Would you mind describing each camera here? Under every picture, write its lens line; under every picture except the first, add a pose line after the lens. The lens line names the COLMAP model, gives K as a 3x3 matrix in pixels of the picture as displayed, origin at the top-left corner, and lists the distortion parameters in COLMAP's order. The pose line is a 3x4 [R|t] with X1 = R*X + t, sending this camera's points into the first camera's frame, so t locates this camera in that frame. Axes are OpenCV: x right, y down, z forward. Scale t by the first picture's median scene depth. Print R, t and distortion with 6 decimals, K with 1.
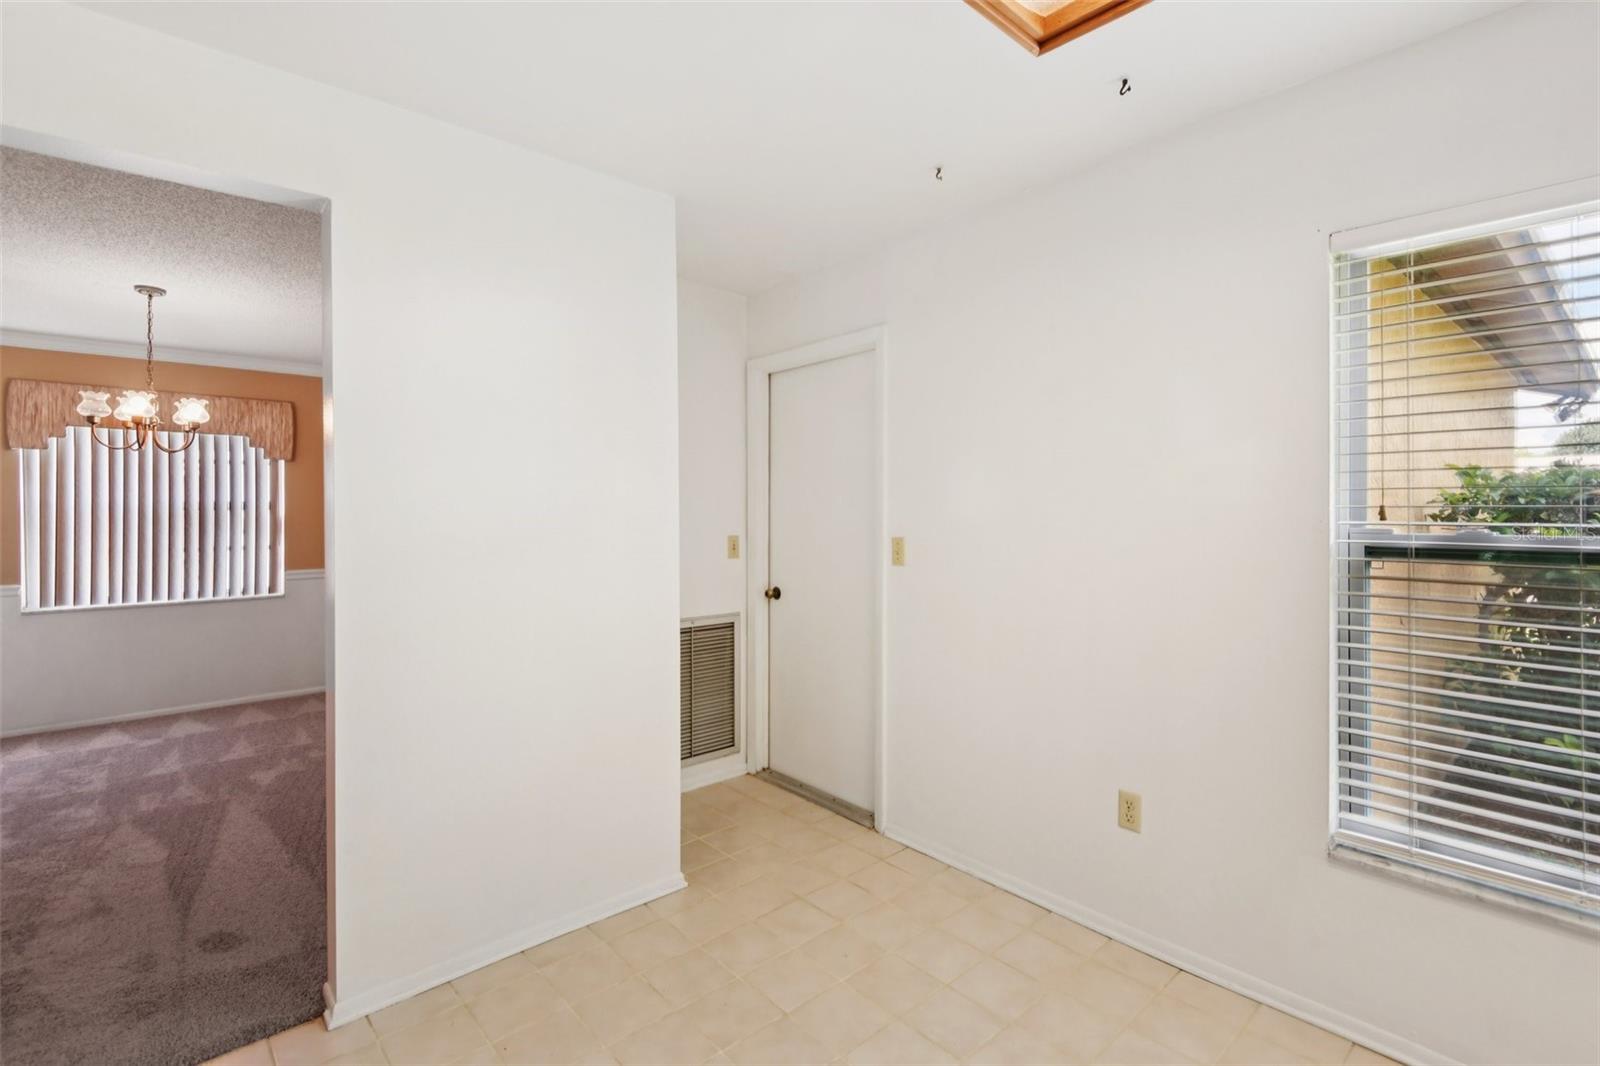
lens RADIAL K [[744.7, 0, 785.0], [0, 744.7, 511.5], [0, 0, 1]] dist [0.018577, -0.008241]
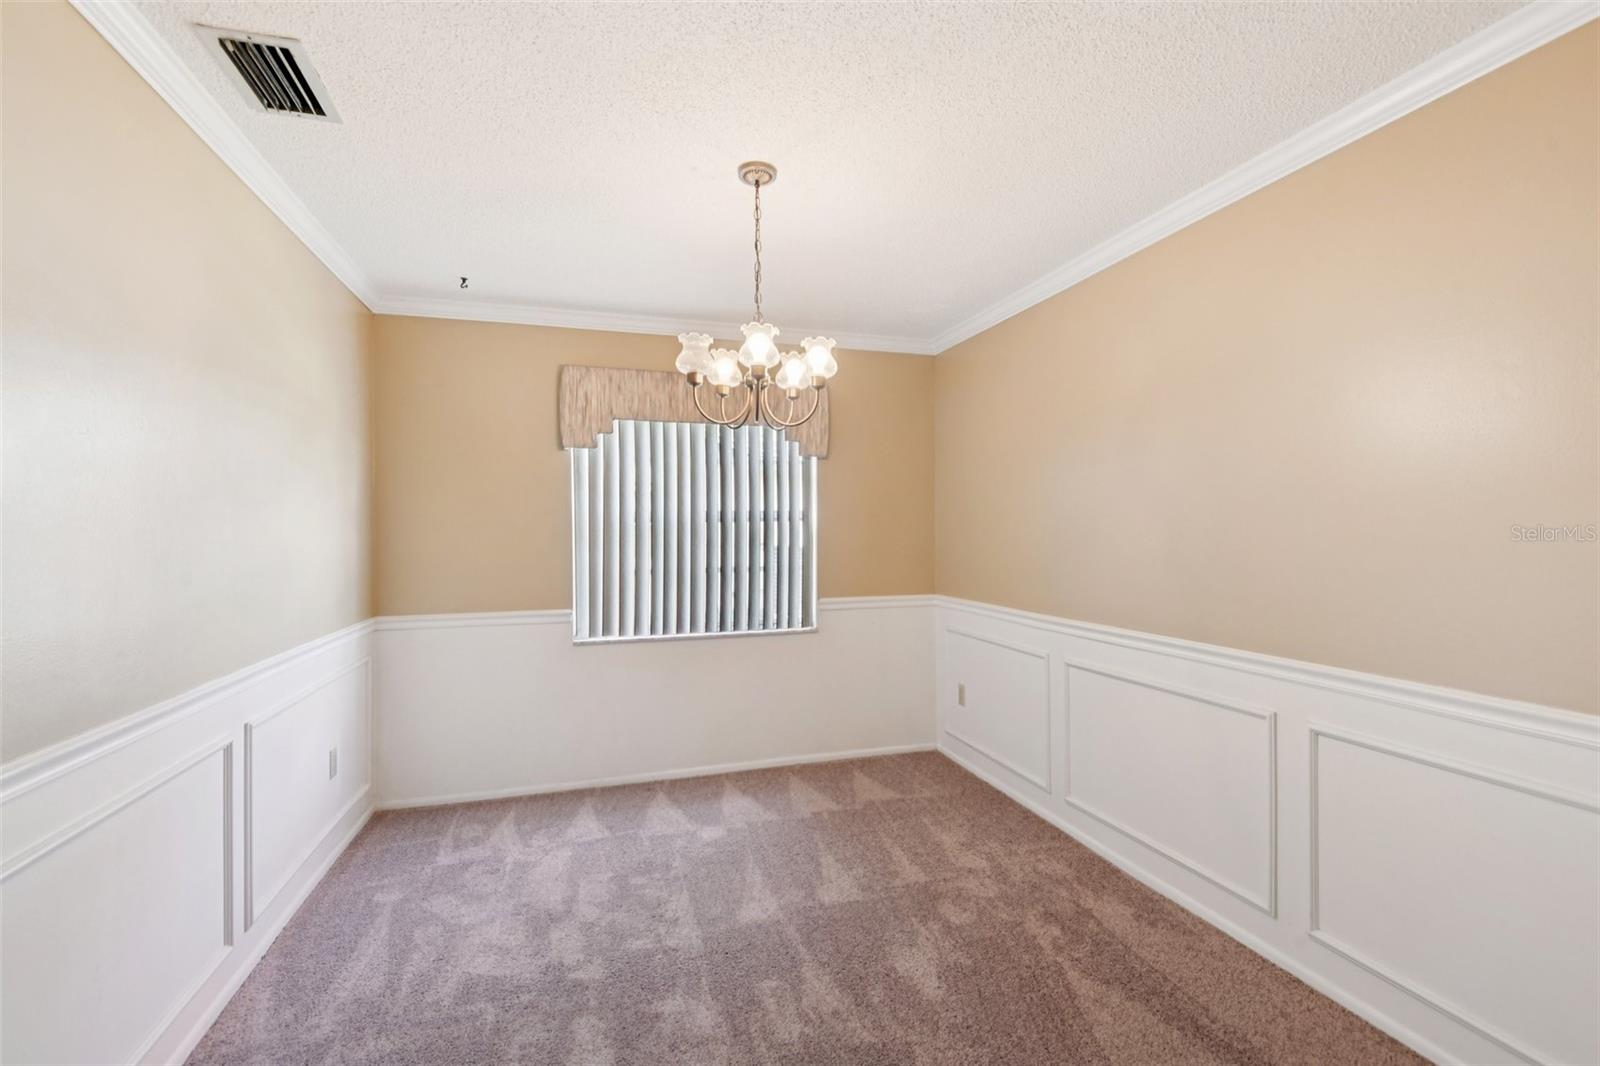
lens RADIAL K [[744.7, 0, 800.1], [0, 744.7, 527.7], [0, 0, 1]] dist [0.018577, -0.008241]
pose [[0.907294, 0.000314, -0.420497, -0.432560], [0.002004, 0.999985, 0.005072, 0.001256], [0.420492, -0.005445, 0.907280, 0.349190]]
